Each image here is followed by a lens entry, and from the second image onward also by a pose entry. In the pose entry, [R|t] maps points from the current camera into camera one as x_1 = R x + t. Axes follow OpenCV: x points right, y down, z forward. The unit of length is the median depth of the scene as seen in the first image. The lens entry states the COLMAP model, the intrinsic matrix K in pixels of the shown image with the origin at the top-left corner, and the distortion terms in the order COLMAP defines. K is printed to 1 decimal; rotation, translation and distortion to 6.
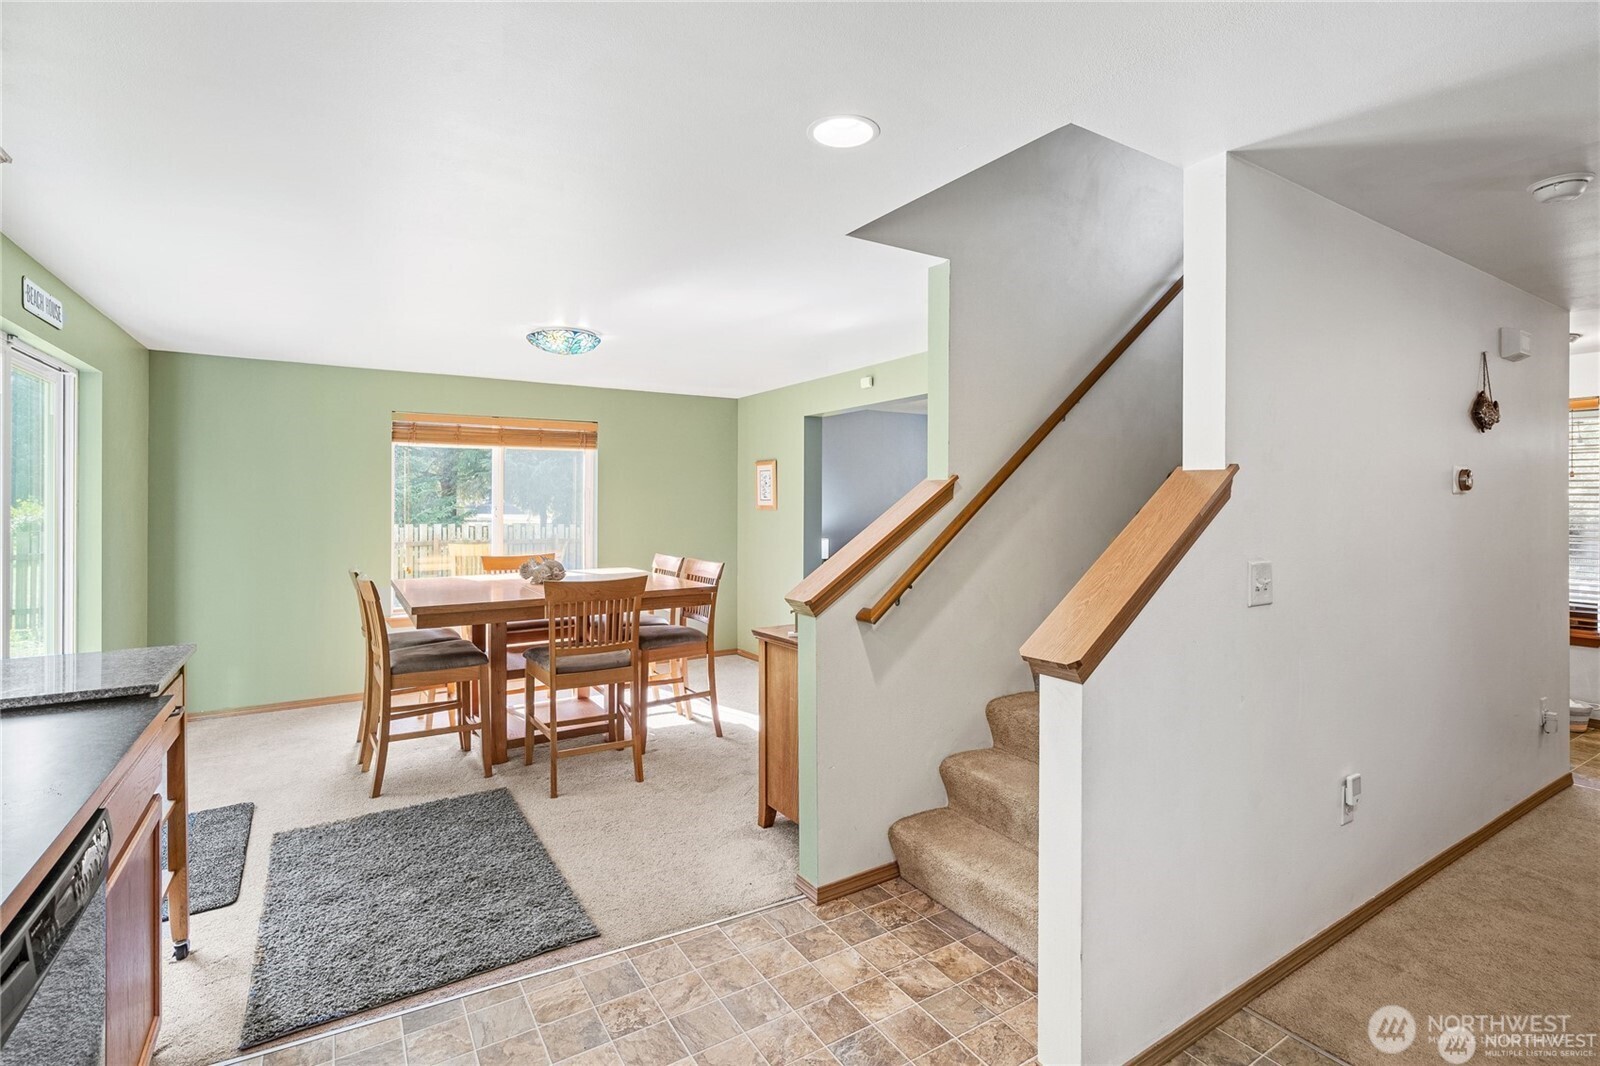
lens RADIAL K [[735.7, 0, 787.7], [0, 735.7, 500.9], [0, 0, 1]] dist [-0.000061, -0.000530]
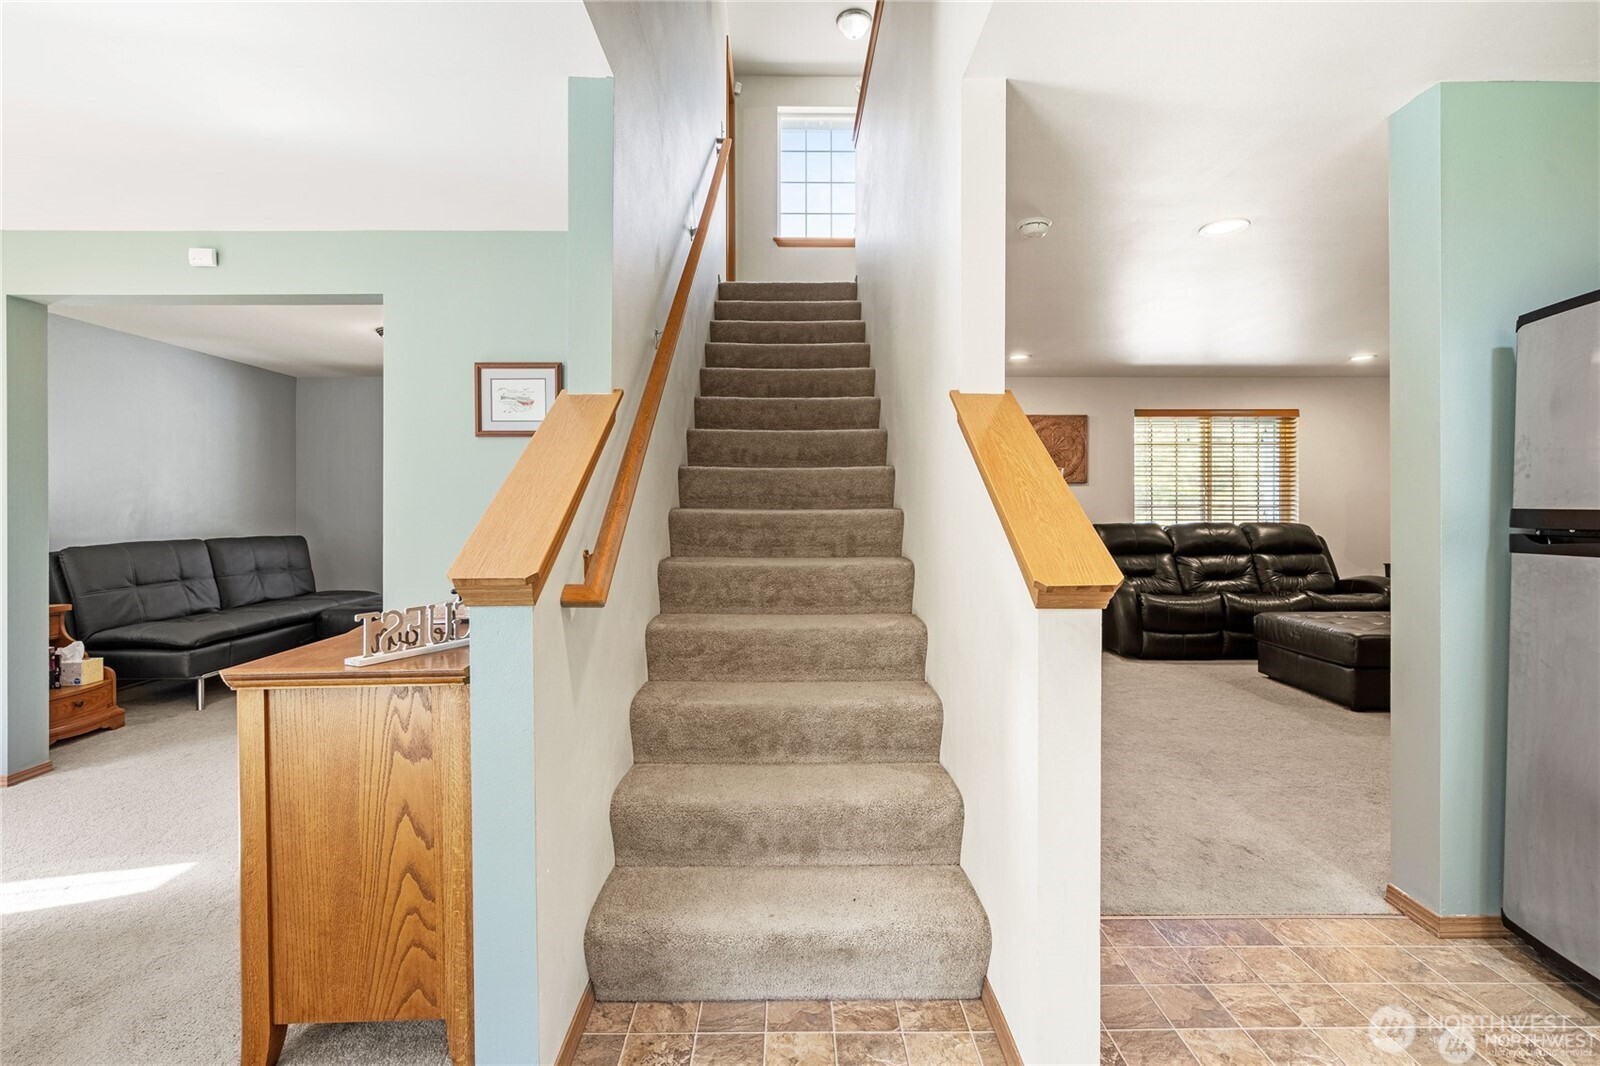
lens RADIAL K [[735.7, 0, 793.6], [0, 735.7, 506.1], [0, 0, 1]] dist [-0.000061, -0.000530]
pose [[0.514260, 0.000226, 0.857634, -0.300878], [-0.003302, 0.999993, 0.001716, 0.075725], [-0.857628, -0.003714, 0.514258, 0.511710]]
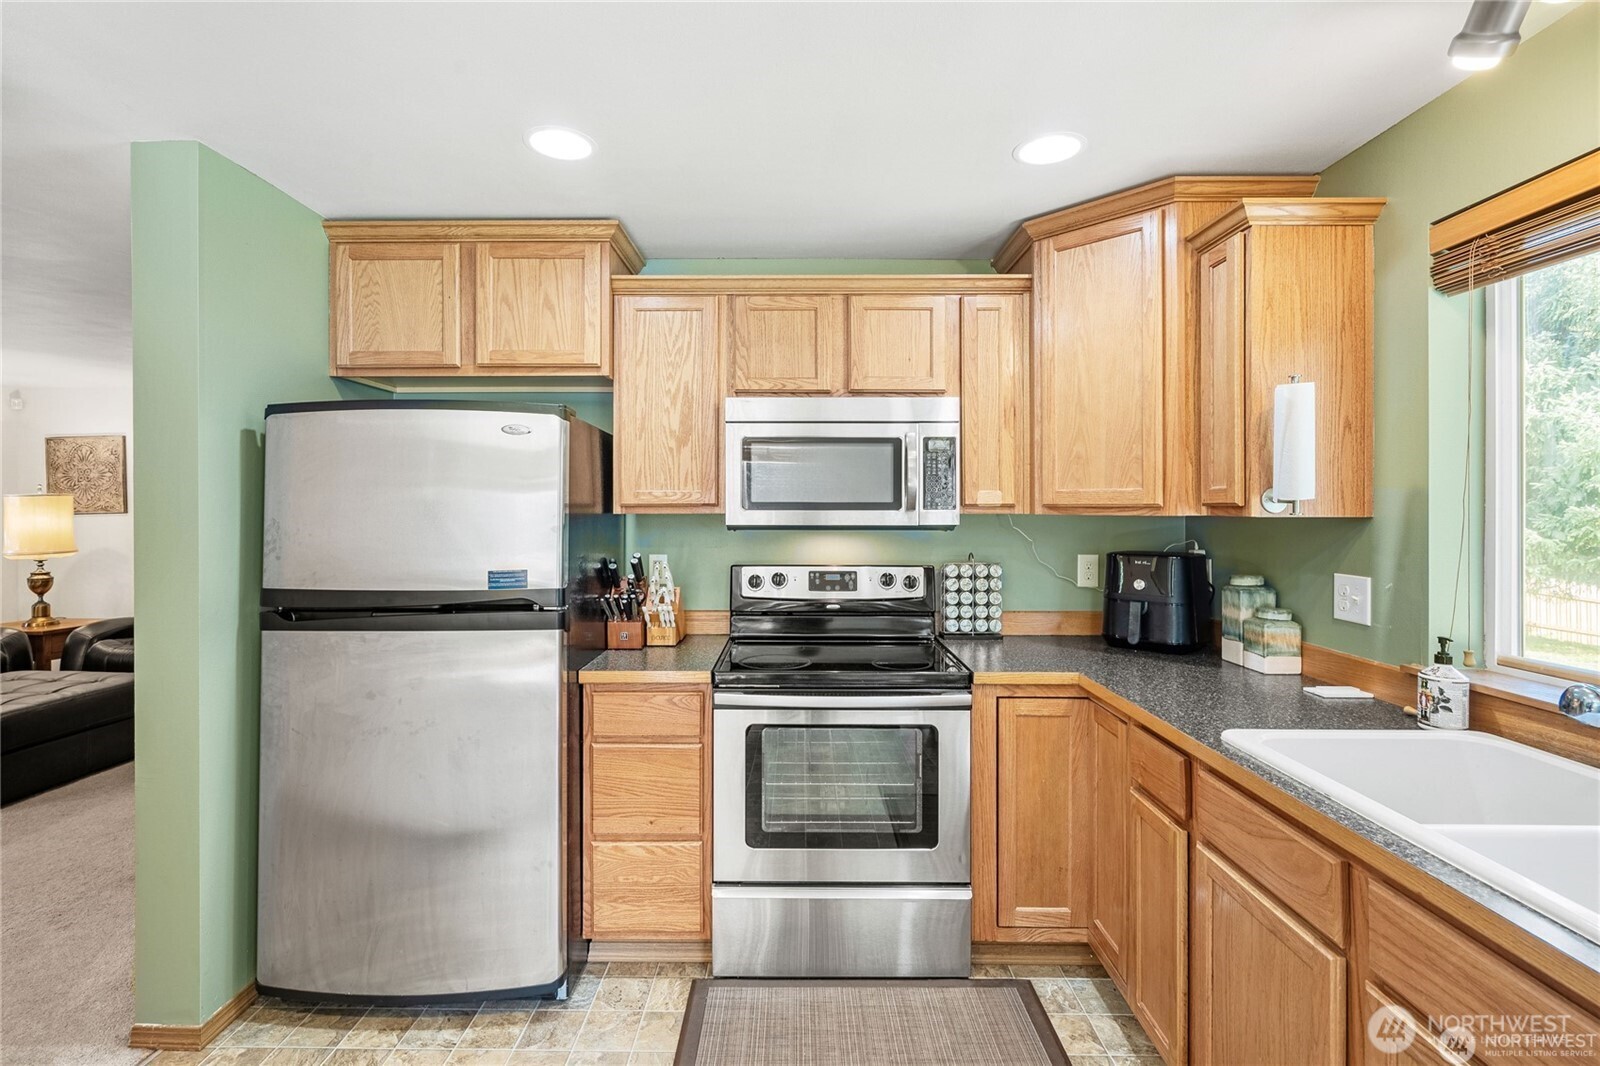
lens RADIAL K [[735.7, 0, 795.8], [0, 735.7, 509.3], [0, 0, 1]] dist [-0.000061, -0.000530]
pose [[-0.853186, -0.002732, 0.521599, -0.178206], [-0.007807, 0.999941, -0.007532, -0.003241], [-0.521548, -0.010499, -0.853157, 0.638978]]
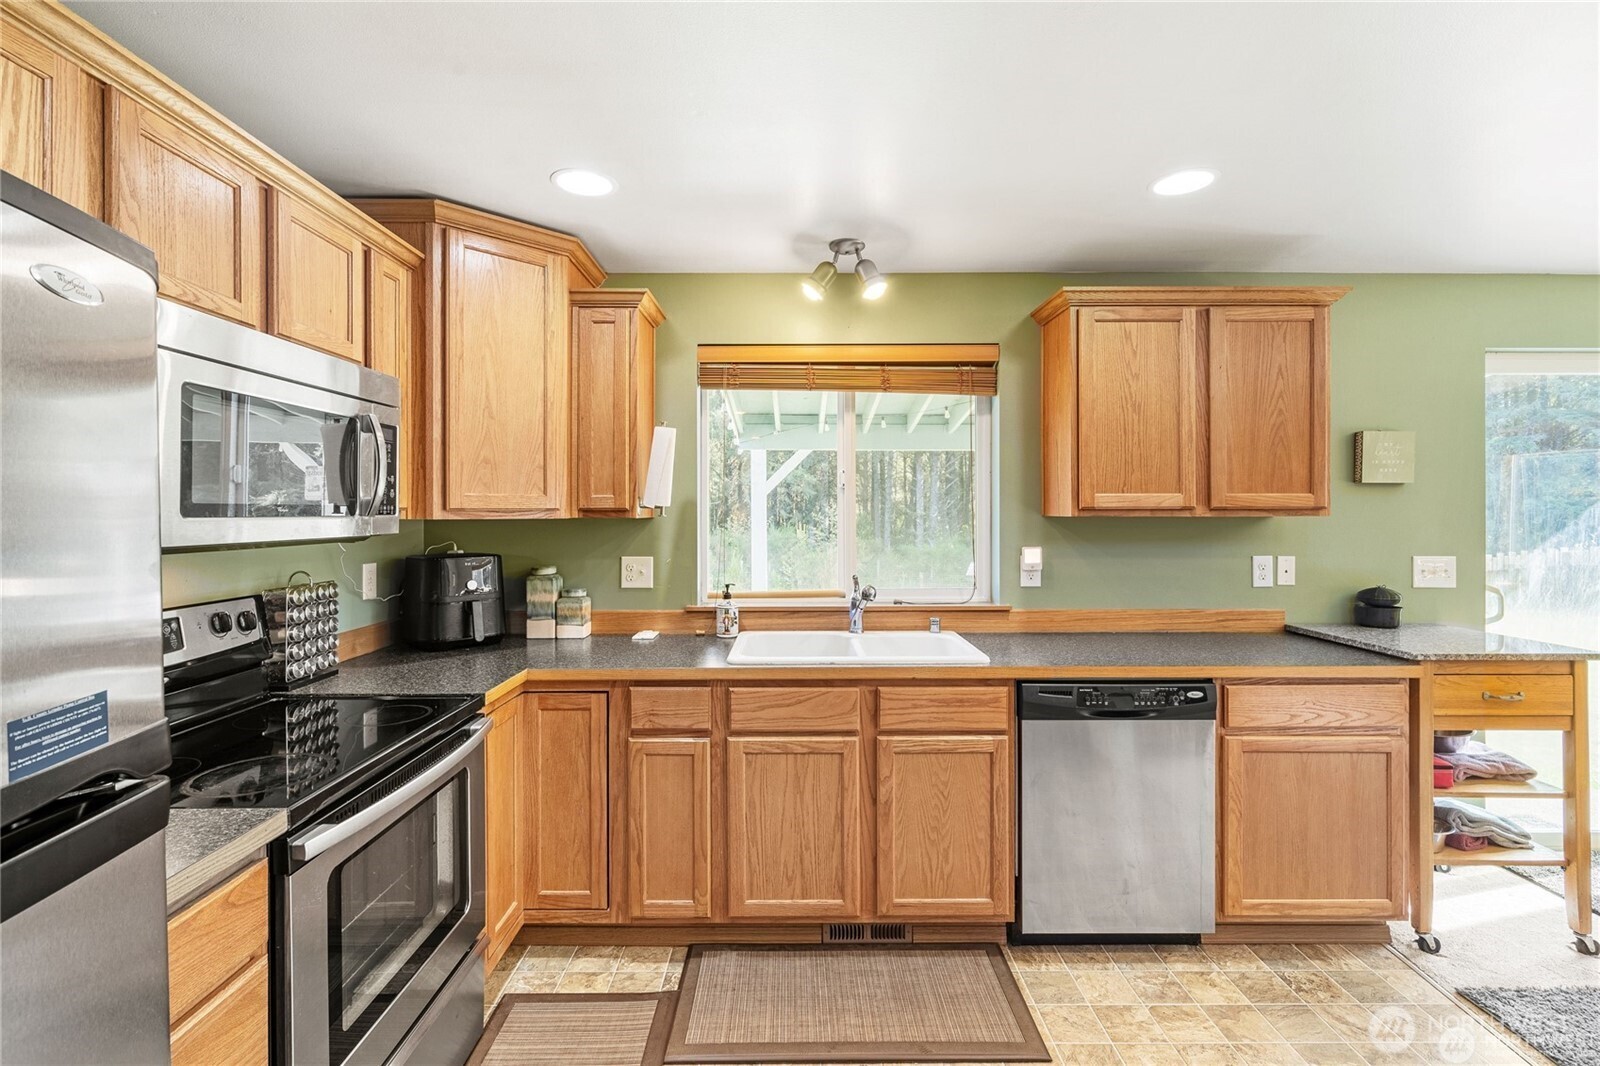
lens RADIAL K [[735.7, 0, 803.8], [0, 735.7, 509.8], [0, 0, 1]] dist [-0.000061, -0.000530]
pose [[-0.522701, -0.000040, -0.852516, 0.528947], [0.010207, 0.999928, -0.006305, -0.007243], [0.852455, -0.011997, -0.522663, 0.504997]]
